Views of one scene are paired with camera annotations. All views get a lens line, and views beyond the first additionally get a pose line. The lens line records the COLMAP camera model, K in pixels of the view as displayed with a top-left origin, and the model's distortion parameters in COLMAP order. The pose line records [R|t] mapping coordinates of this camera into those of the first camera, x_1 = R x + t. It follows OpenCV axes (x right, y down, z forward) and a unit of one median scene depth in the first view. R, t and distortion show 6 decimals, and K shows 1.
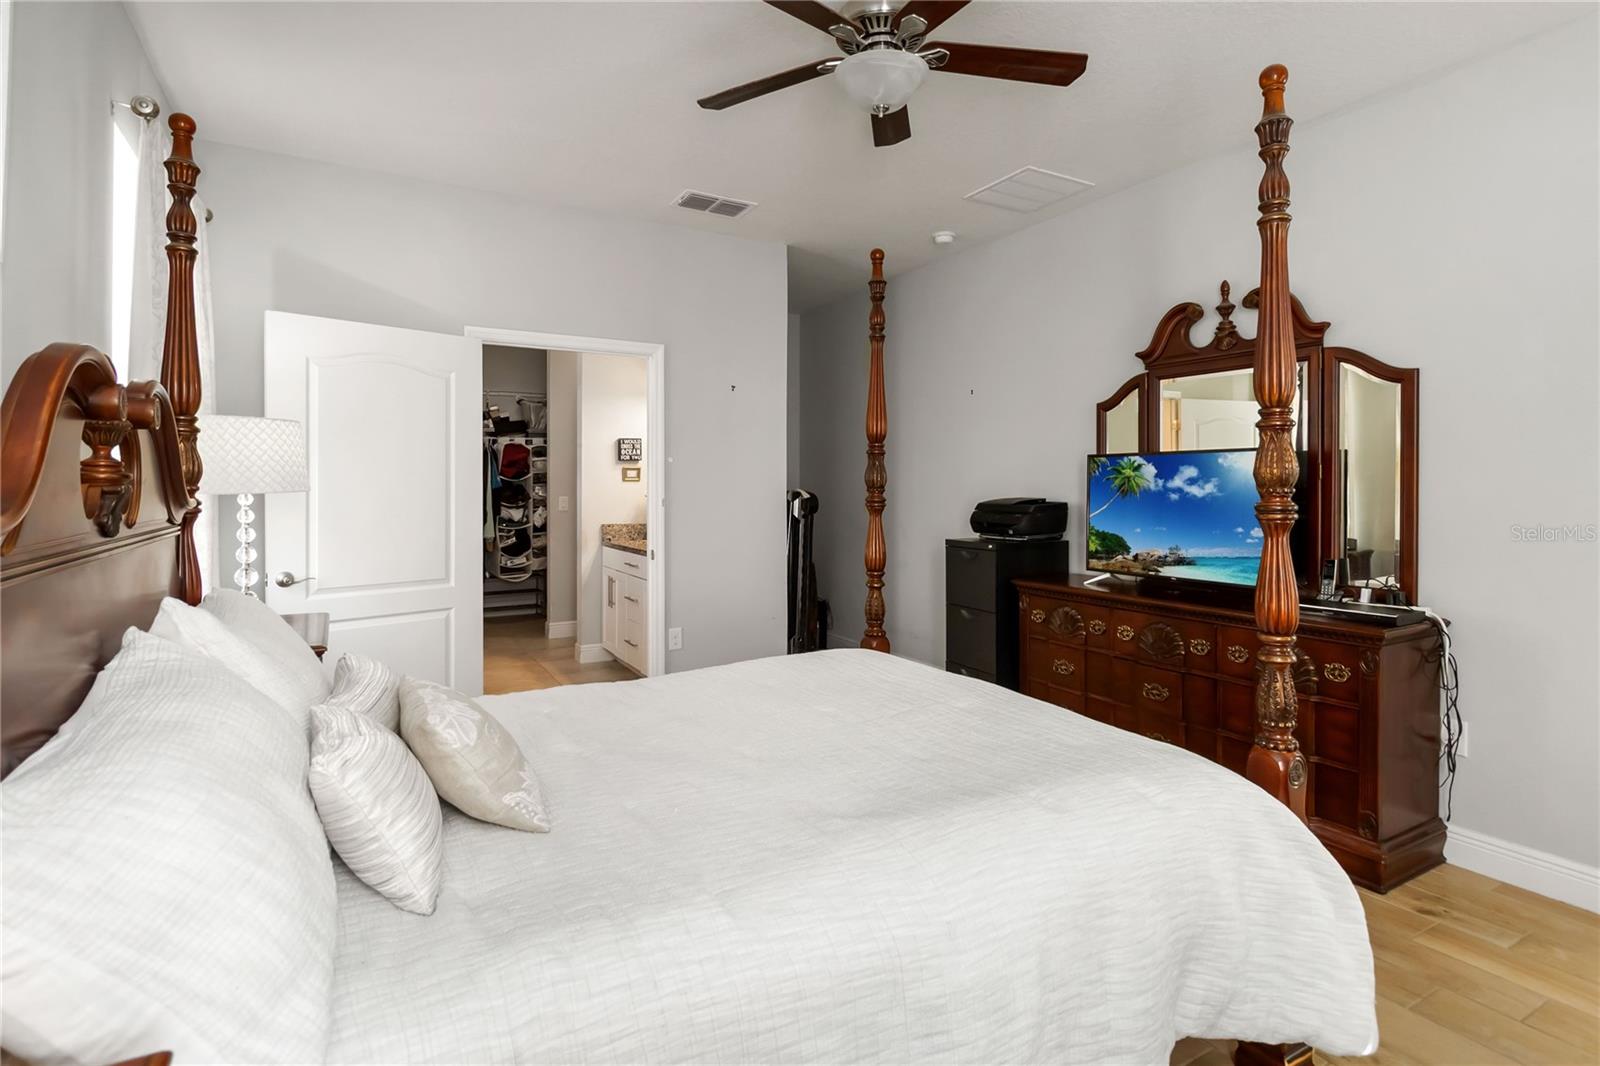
lens RADIAL K [[795.4, 0, 796.0], [0, 795.4, 491.1], [0, 0, 1]] dist [0.002233, 0.000366]
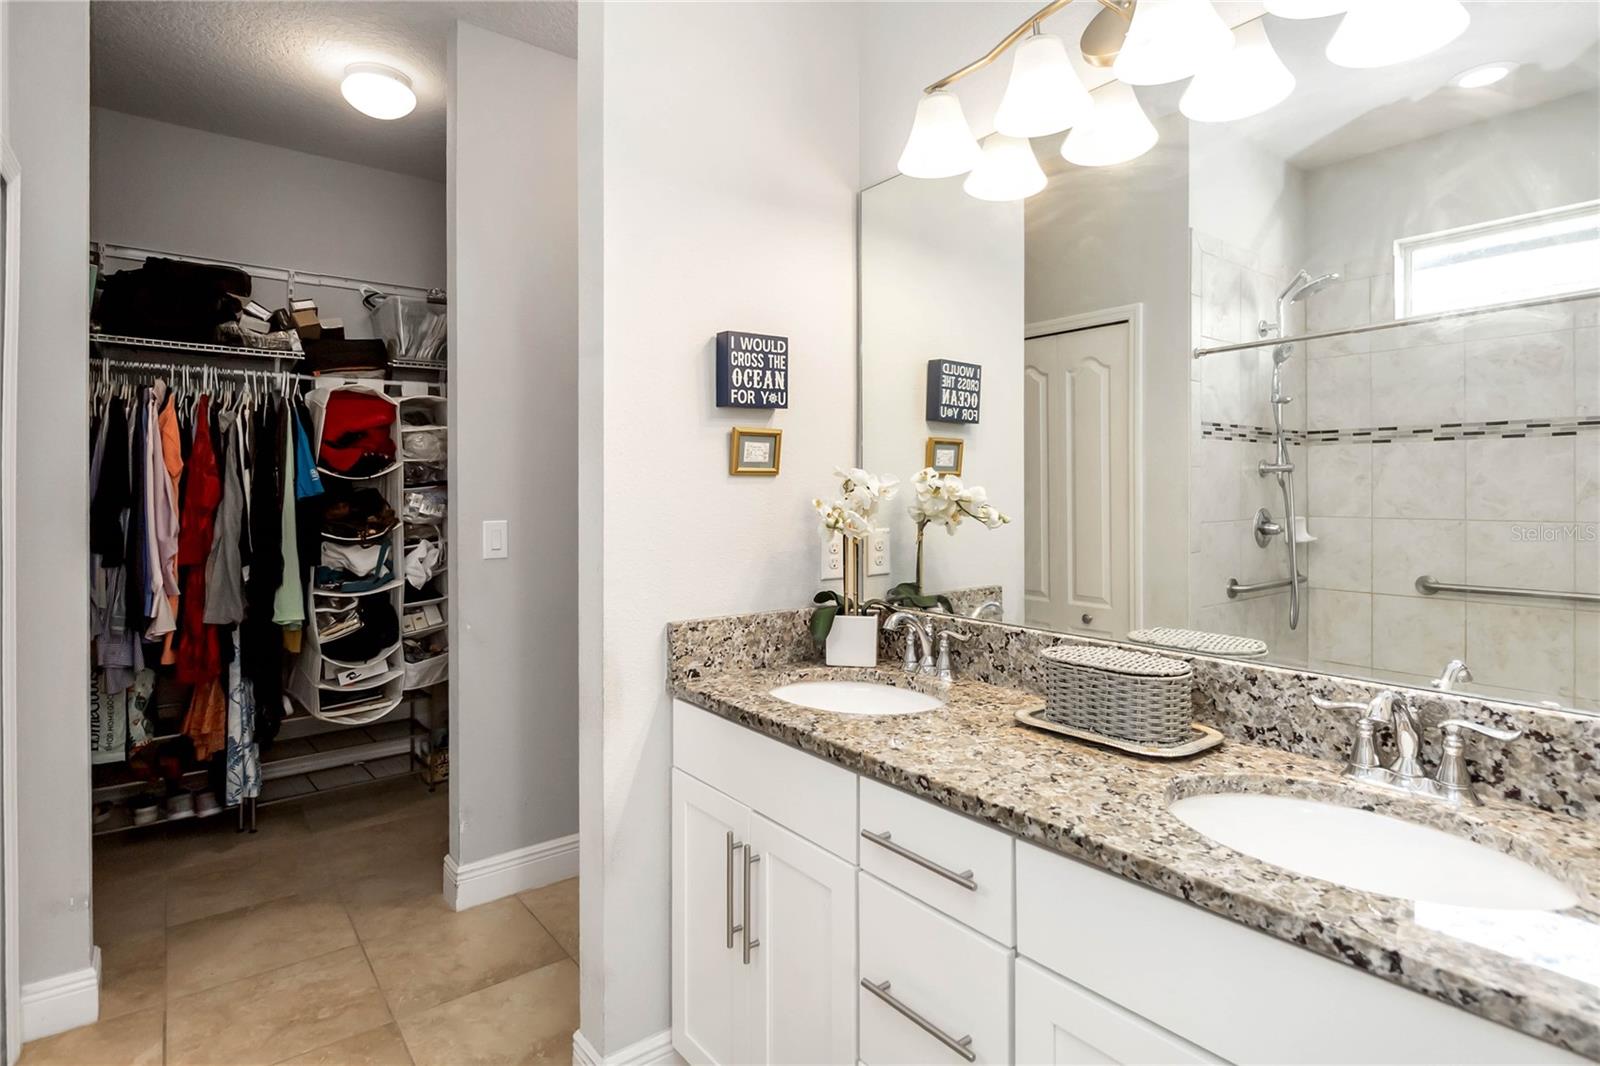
lens RADIAL K [[795.4, 0, 796.0], [0, 795.4, 491.1], [0, 0, 1]] dist [0.002233, 0.000366]
pose [[0.988522, -0.005433, 0.150980, -0.189186], [0.005958, 0.999978, -0.003023, -0.004283], [-0.150960, 0.003888, 0.988532, 0.552199]]
